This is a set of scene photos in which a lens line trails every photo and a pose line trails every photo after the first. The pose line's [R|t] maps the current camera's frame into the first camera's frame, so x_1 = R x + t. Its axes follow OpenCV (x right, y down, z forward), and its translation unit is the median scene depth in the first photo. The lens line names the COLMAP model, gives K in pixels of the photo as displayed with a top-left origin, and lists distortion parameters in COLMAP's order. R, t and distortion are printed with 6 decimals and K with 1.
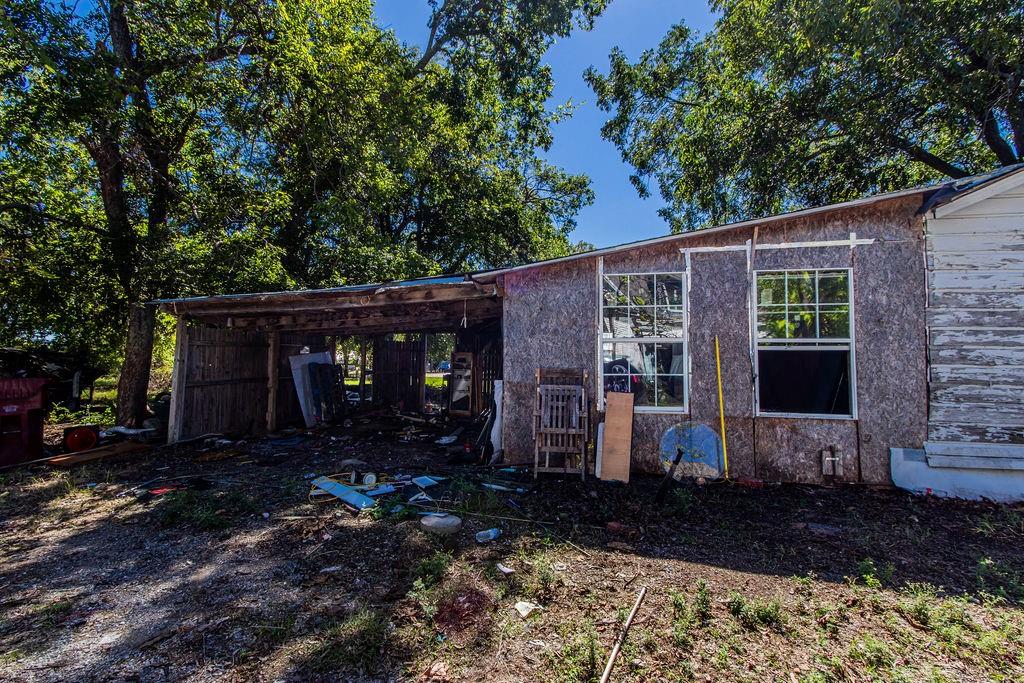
lens RADIAL K [[483.8, 0, 507.2], [0, 483.8, 344.0], [0, 0, 1]] dist [0.000493, 0.000096]
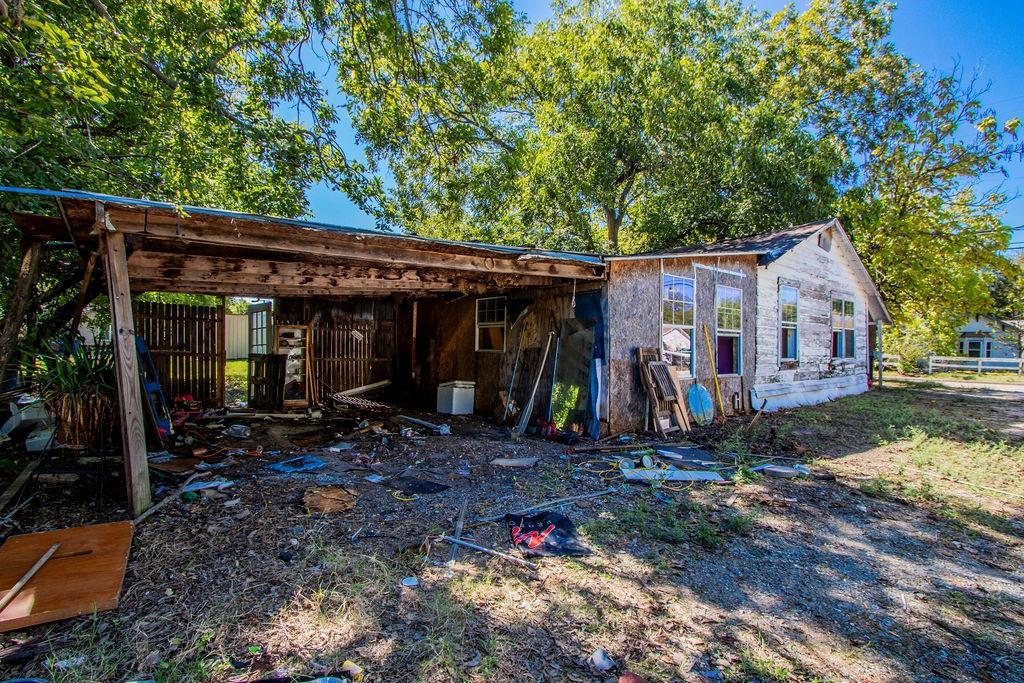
lens RADIAL K [[483.2, 0, 524.2], [0, 483.2, 345.3], [0, 0, 1]] dist [-0.002993, -0.000808]
pose [[0.588084, -0.000325, 0.808800, -1.099319], [-0.042918, 0.998578, 0.031608, 0.020789], [-0.807660, -0.053300, 0.587234, 0.570798]]
